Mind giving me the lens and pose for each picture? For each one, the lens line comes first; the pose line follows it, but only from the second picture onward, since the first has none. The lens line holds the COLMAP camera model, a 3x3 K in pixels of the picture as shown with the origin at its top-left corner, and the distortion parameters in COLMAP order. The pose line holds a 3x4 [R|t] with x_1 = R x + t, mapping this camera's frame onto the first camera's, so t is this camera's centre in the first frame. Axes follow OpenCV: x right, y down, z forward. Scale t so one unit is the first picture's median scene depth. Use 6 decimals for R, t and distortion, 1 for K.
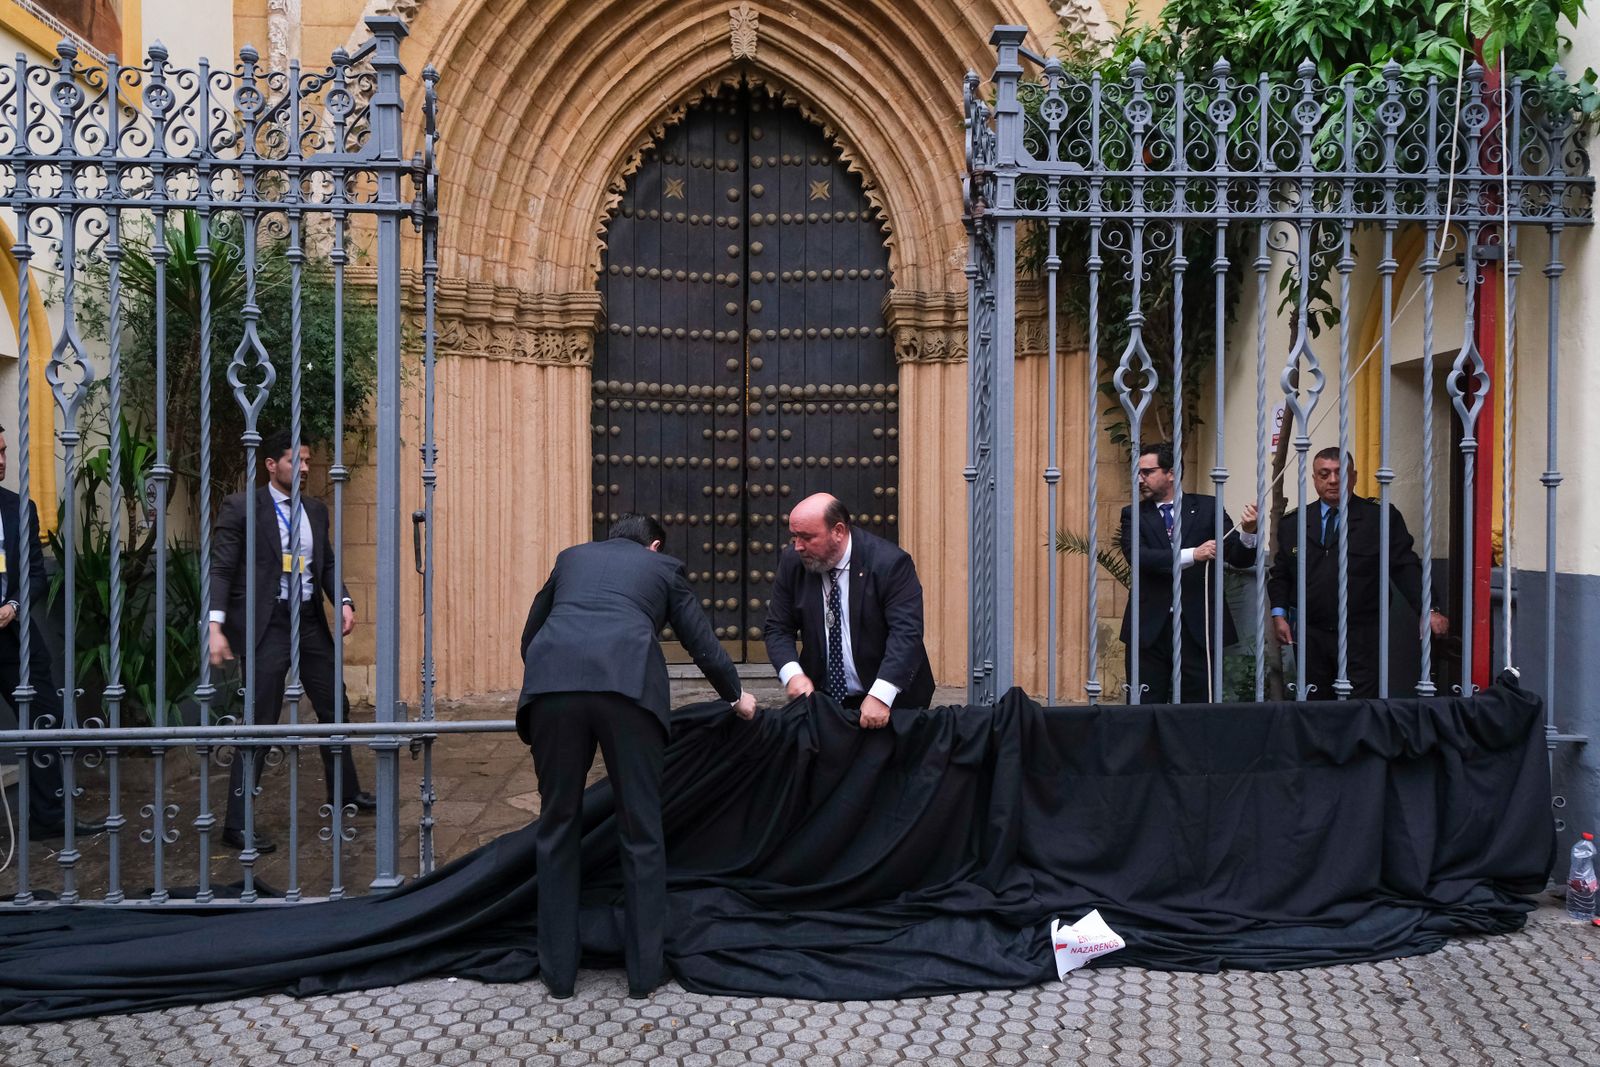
lens RADIAL K [[1066.7, 0, 795.5], [0, 1066.7, 531.5], [0, 0, 1]] dist [0.010126, -0.000776]
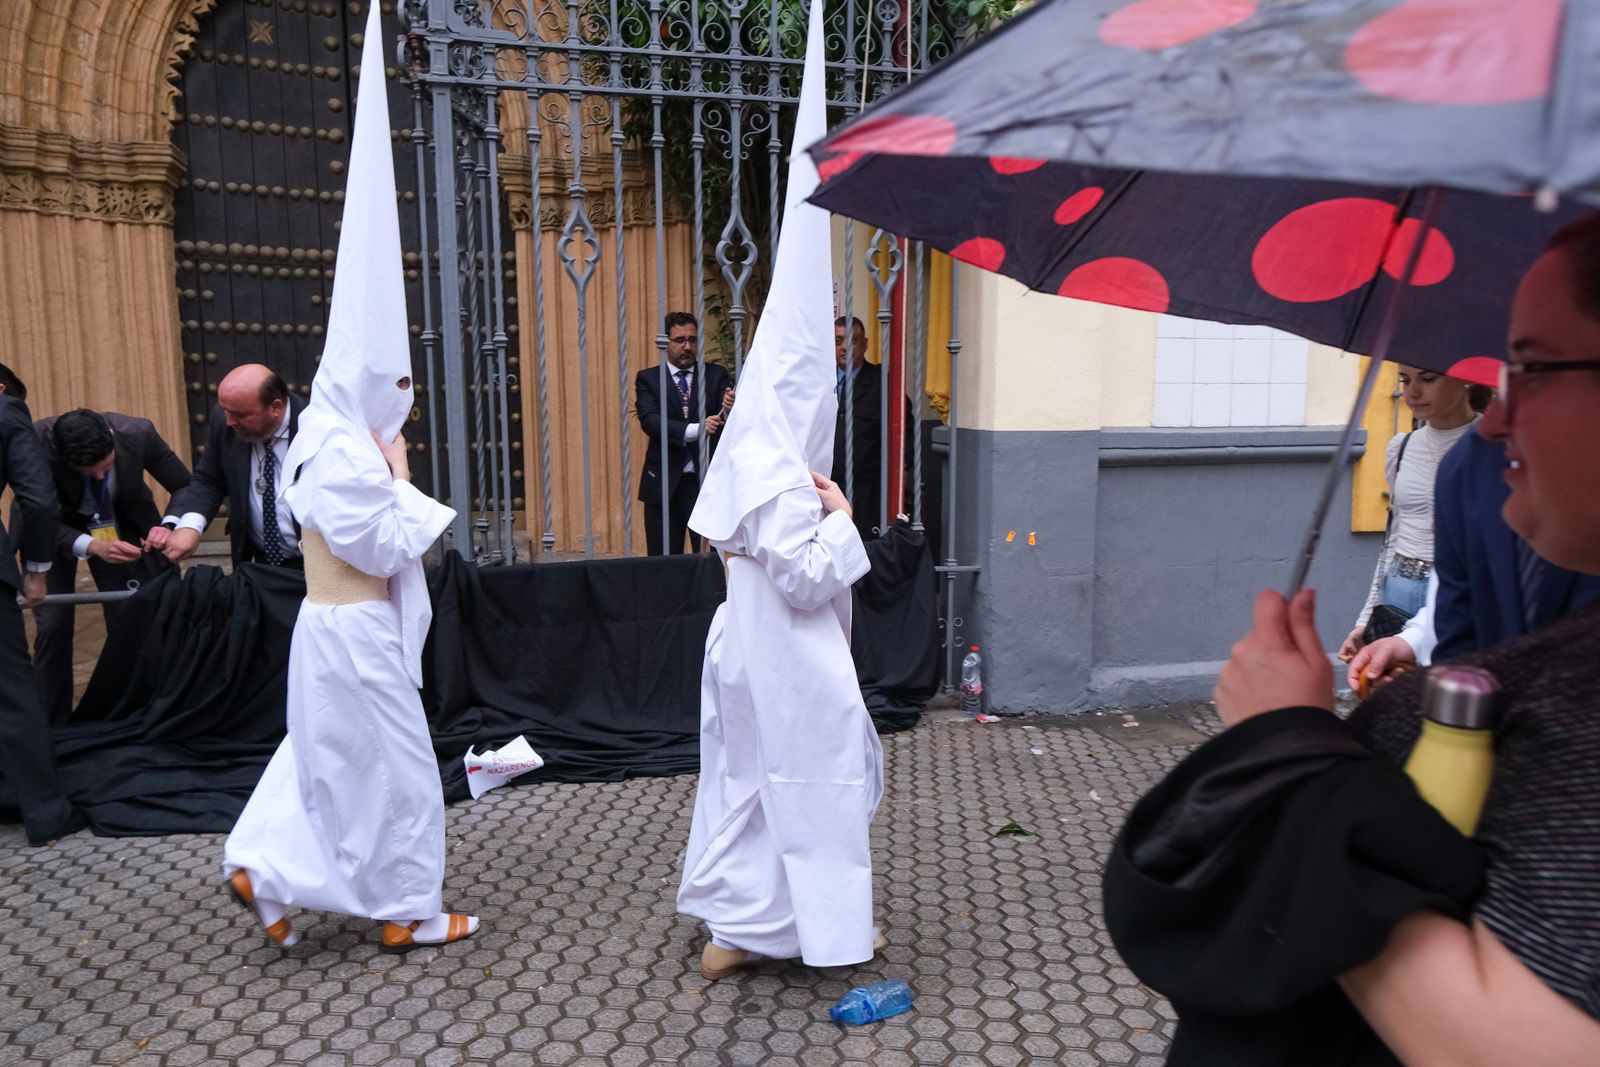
lens RADIAL K [[1066.7, 0, 796.6], [0, 1066.7, 522.6], [0, 0, 1]] dist [0.010126, -0.000776]
pose [[0.980669, -0.027969, 0.193667, 0.162416], [0.006917, 0.994069, 0.108534, 0.007053], [-0.195553, -0.105097, 0.975045, -0.053314]]
